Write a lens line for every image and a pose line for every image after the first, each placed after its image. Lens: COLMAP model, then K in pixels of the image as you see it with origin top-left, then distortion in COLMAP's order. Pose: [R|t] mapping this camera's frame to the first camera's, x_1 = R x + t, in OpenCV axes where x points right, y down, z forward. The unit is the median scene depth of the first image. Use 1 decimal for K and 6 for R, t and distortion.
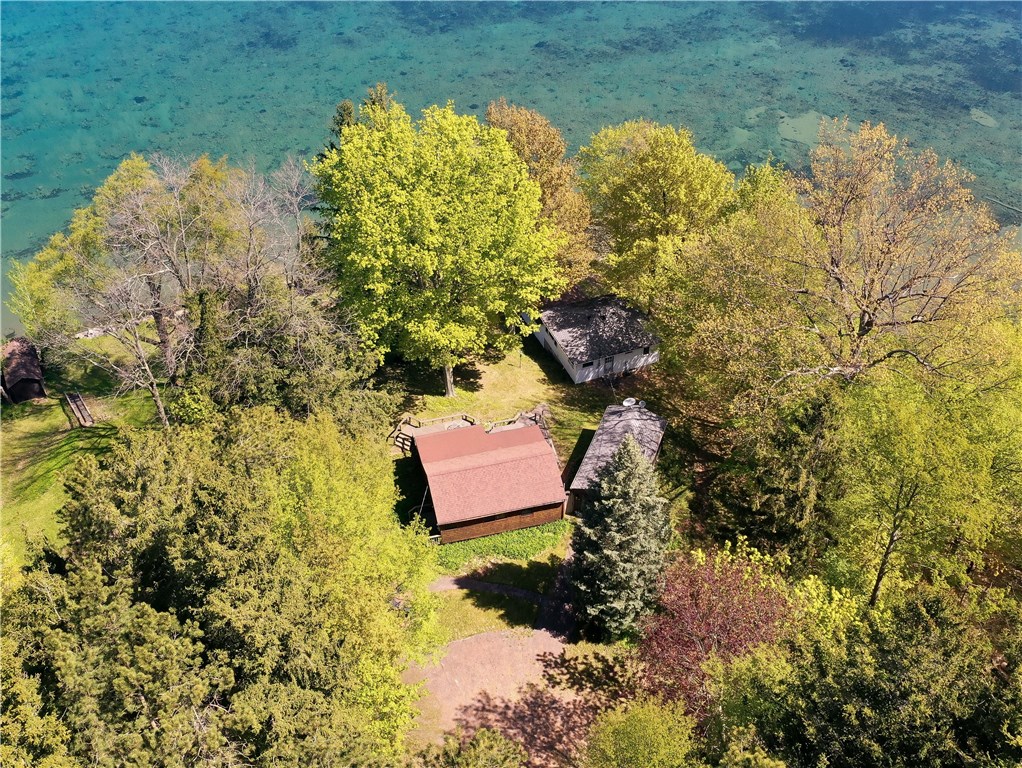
lens RADIAL K [[1057.3, 0, 511.0], [0, 1057.3, 384.0], [0, 0, 1]] dist [-0.029311, 0.093730]
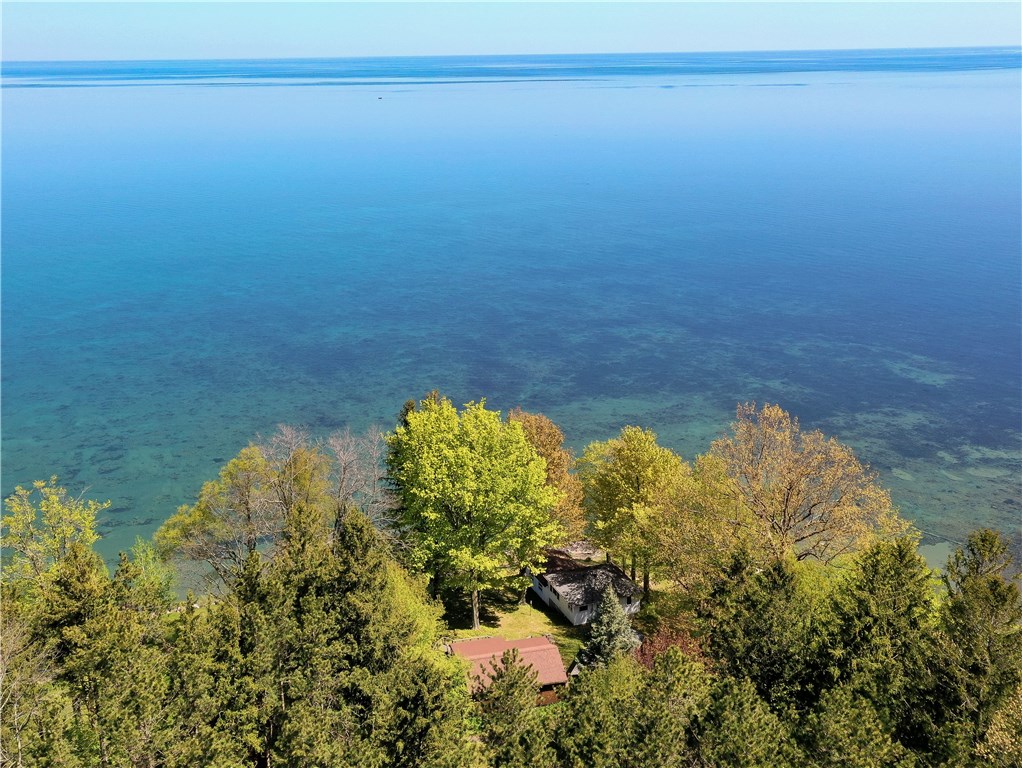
lens RADIAL K [[1057.3, 0, 511.0], [0, 1057.3, 384.0], [0, 0, 1]] dist [-0.029311, 0.093730]
pose [[0.999971, 0.007092, -0.002948, -0.012870], [-0.007678, 0.913553, -0.406647, 0.248808], [-0.000191, 0.406657, 0.913581, -0.272339]]
